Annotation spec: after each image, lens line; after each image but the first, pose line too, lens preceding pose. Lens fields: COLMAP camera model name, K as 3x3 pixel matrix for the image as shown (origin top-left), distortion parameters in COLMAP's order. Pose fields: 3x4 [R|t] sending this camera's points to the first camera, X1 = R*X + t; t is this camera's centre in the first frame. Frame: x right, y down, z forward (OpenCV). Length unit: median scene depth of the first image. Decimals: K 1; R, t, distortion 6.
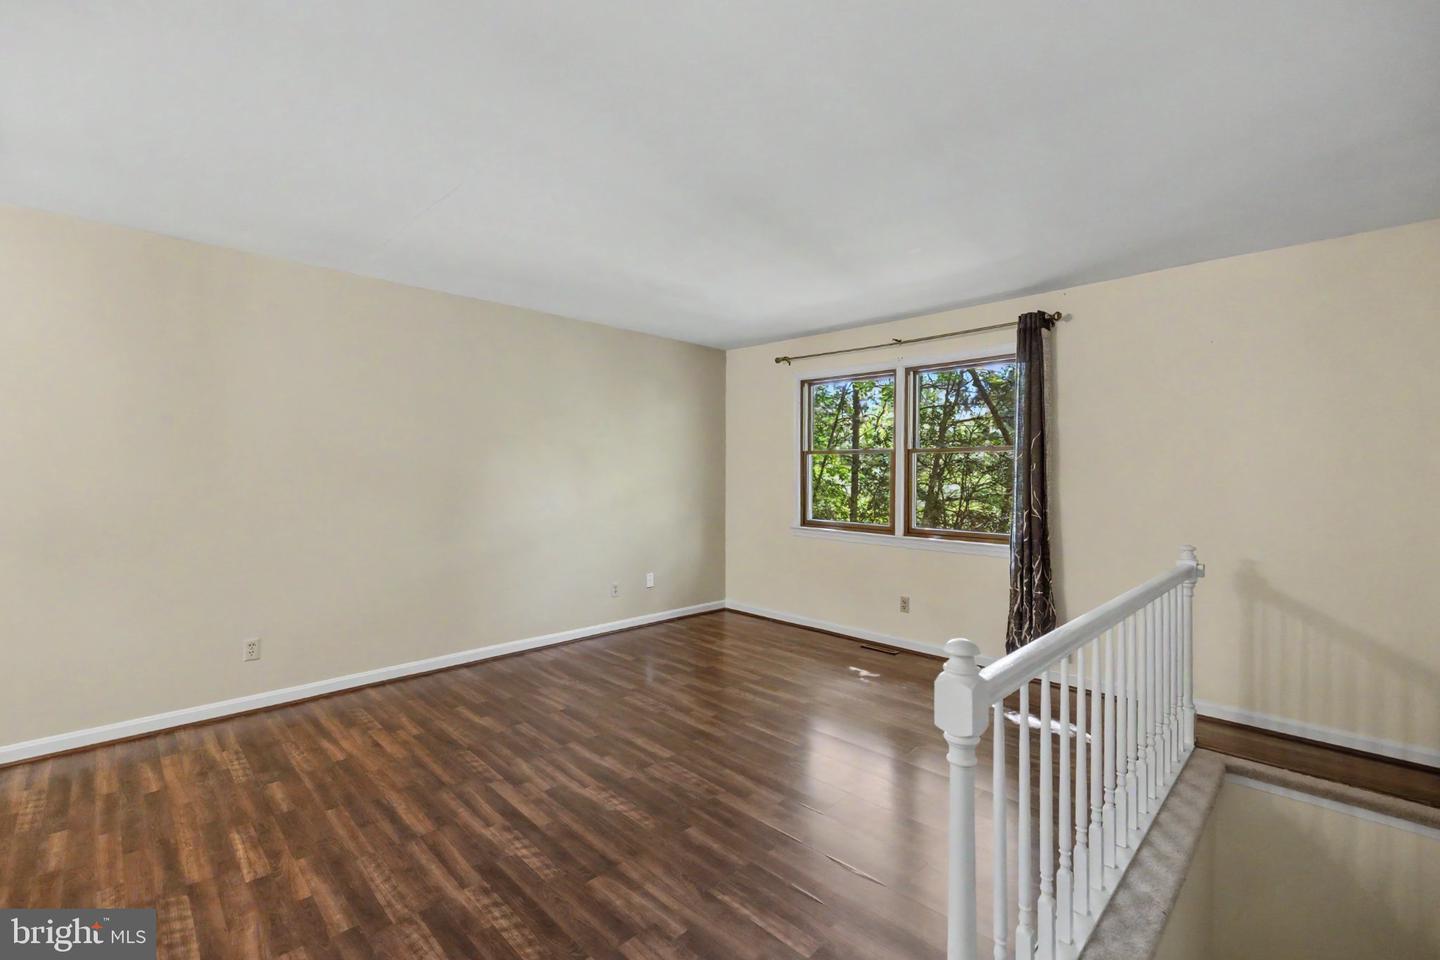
lens RADIAL K [[622.1, 0, 723.7], [0, 622.1, 466.2], [0, 0, 1]] dist [0.001522, 0.000015]
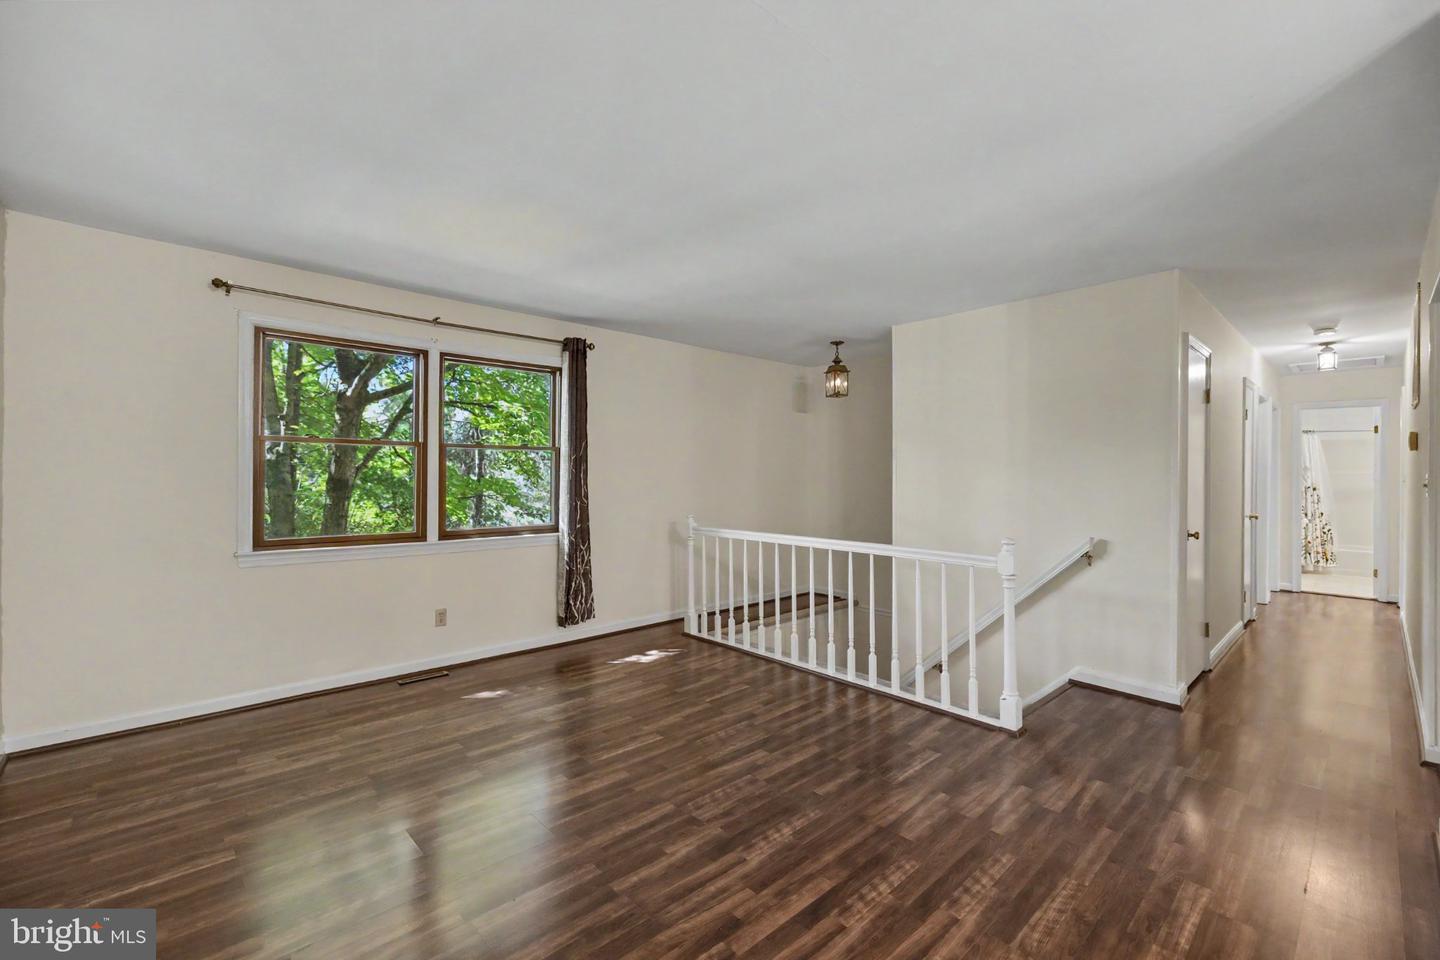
lens RADIAL K [[605.3, 0, 726.8], [0, 605.3, 481.3], [0, 0, 1]] dist [-0.000258, 0.000029]
pose [[0.026451, -0.012958, 0.999566, -1.006033], [-0.017042, 0.999765, 0.013412, 0.013831], [-0.999505, -0.017389, 0.026224, 1.015581]]
